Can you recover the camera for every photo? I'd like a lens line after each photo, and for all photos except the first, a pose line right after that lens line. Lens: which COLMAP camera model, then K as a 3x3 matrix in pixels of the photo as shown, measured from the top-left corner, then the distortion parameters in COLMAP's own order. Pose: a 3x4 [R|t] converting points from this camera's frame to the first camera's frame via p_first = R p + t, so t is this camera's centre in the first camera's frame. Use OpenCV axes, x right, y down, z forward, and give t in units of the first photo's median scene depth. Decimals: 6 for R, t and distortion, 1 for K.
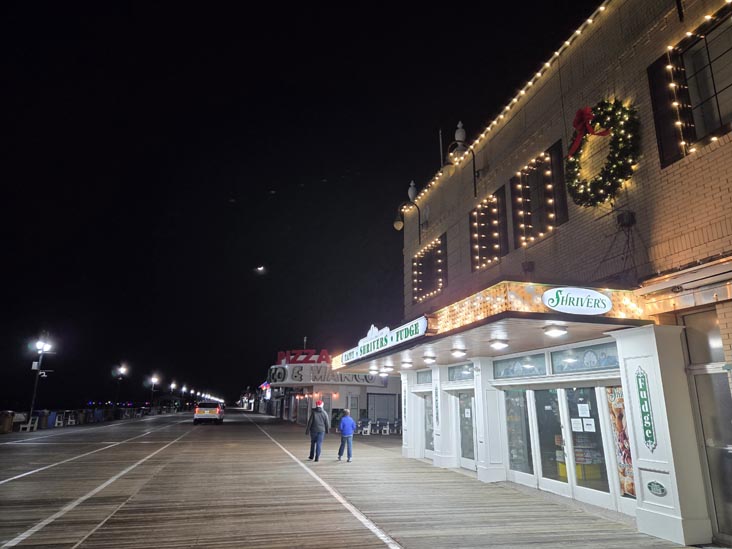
lens RADIAL K [[498.5, 0, 366.0], [0, 498.5, 274.5], [0, 0, 1]] dist [0.086265, -0.071622]
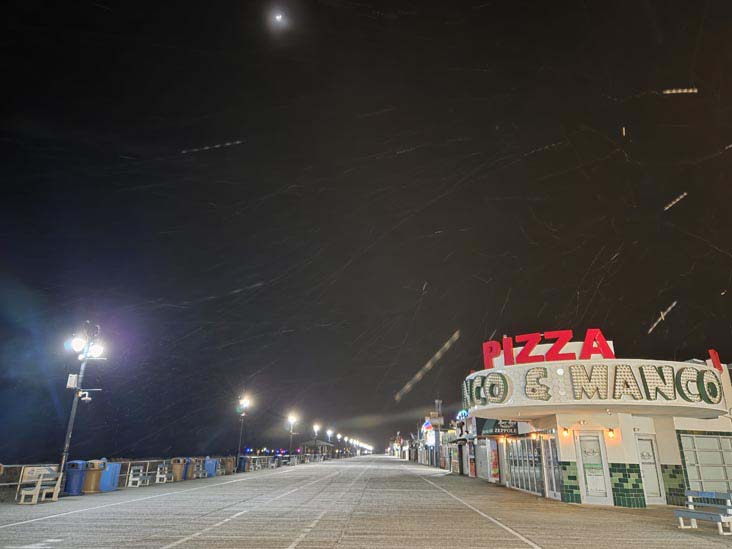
lens RADIAL K [[496.9, 0, 370.7], [0, 496.9, 267.7], [0, 0, 1]] dist [0.084139, -0.065963]
pose [[0.964044, -0.091280, -0.249573, -0.151355], [0.065895, 0.991936, -0.108260, 0.125319], [0.257442, 0.087922, 0.962285, 0.479864]]
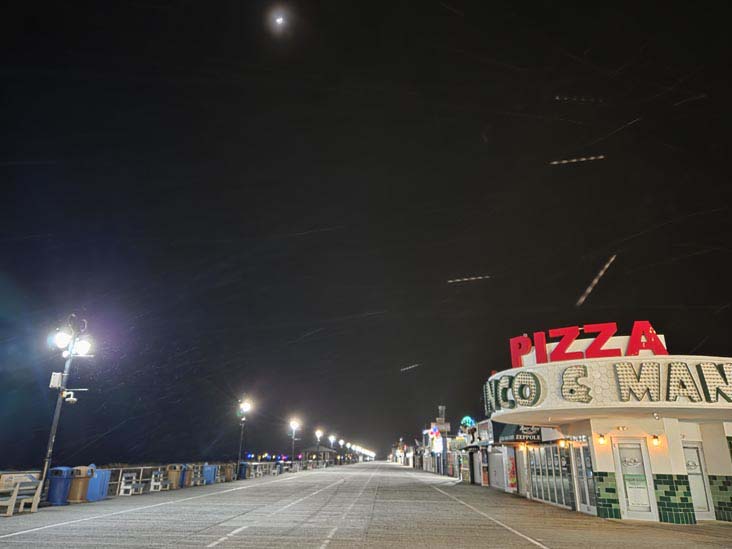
lens RADIAL K [[498.5, 0, 366.0], [0, 498.5, 274.5], [0, 0, 1]] dist [0.086265, -0.071622]
pose [[0.961041, -0.089914, -0.261375, -0.175840], [0.063684, 0.992200, -0.107164, 0.136084], [0.268971, 0.086343, 0.959270, 0.526324]]
